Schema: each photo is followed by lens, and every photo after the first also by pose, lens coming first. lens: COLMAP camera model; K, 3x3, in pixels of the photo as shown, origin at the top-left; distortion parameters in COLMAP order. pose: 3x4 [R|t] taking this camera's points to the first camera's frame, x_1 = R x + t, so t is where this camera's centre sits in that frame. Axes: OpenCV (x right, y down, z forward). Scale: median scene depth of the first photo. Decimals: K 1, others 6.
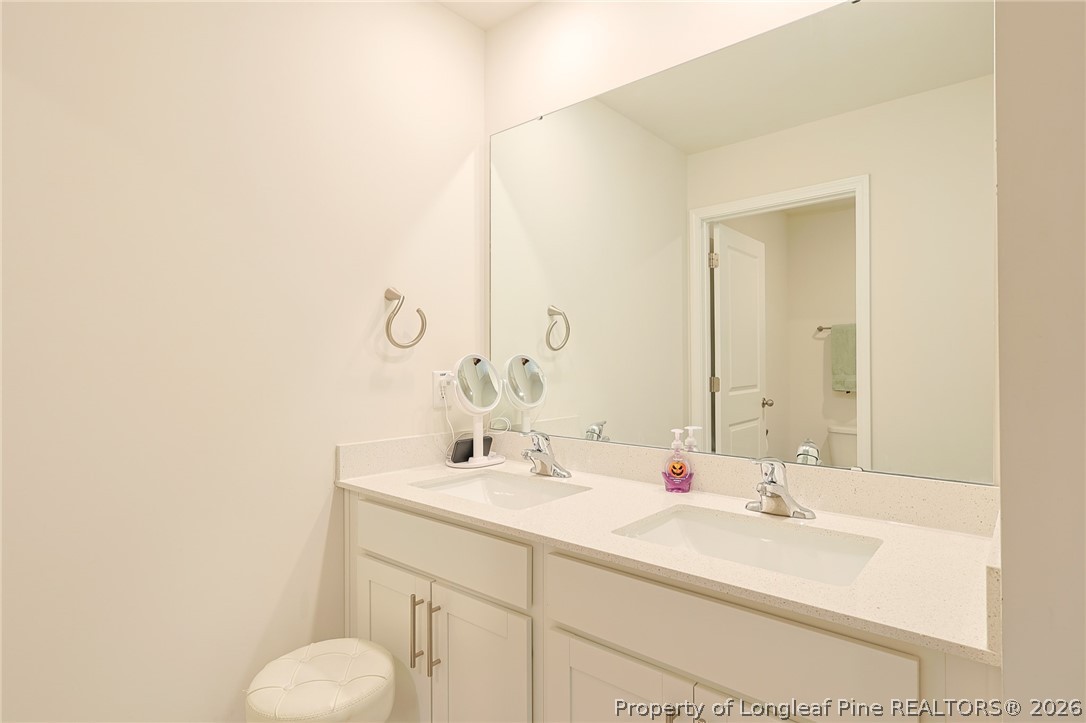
lens RADIAL K [[567.4, 0, 547.2], [0, 567.4, 362.6], [0, 0, 1]] dist [-0.002188, -0.000094]
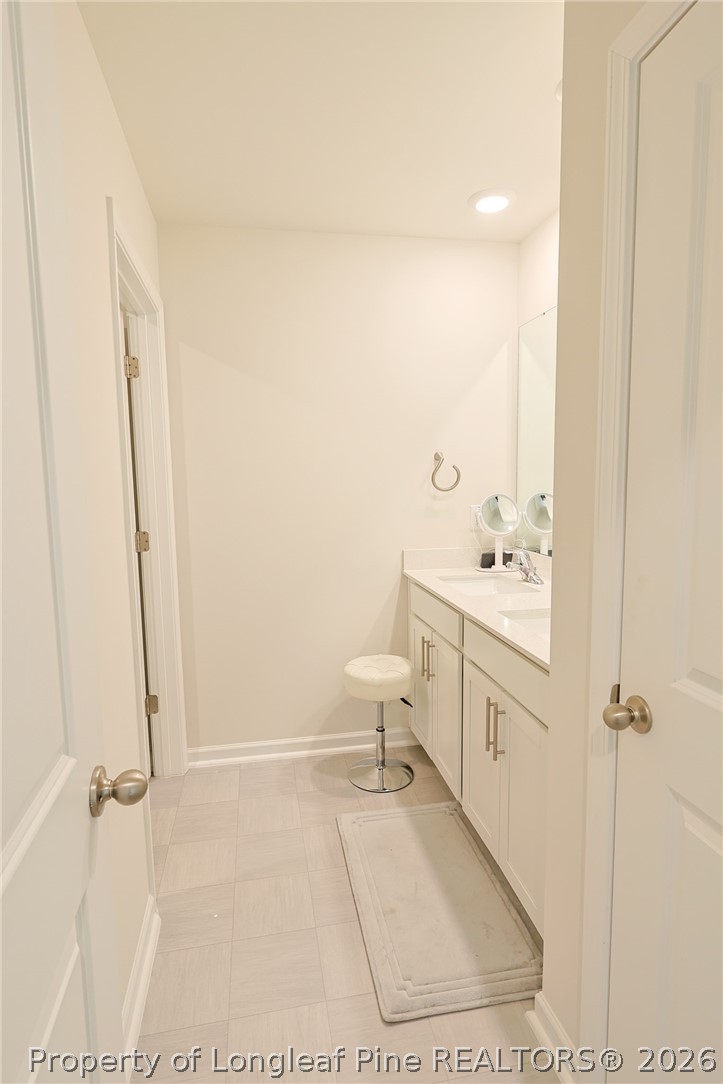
lens RADIAL K [[566.4, 0, 357.7], [0, 566.4, 541.2], [0, 0, 1]] dist [-0.002188, -0.000094]
pose [[0.778939, 0.062594, -0.623968, 0.537816], [0.013611, 0.993084, 0.116614, -0.074216], [0.626952, -0.099328, 0.772700, -0.360696]]
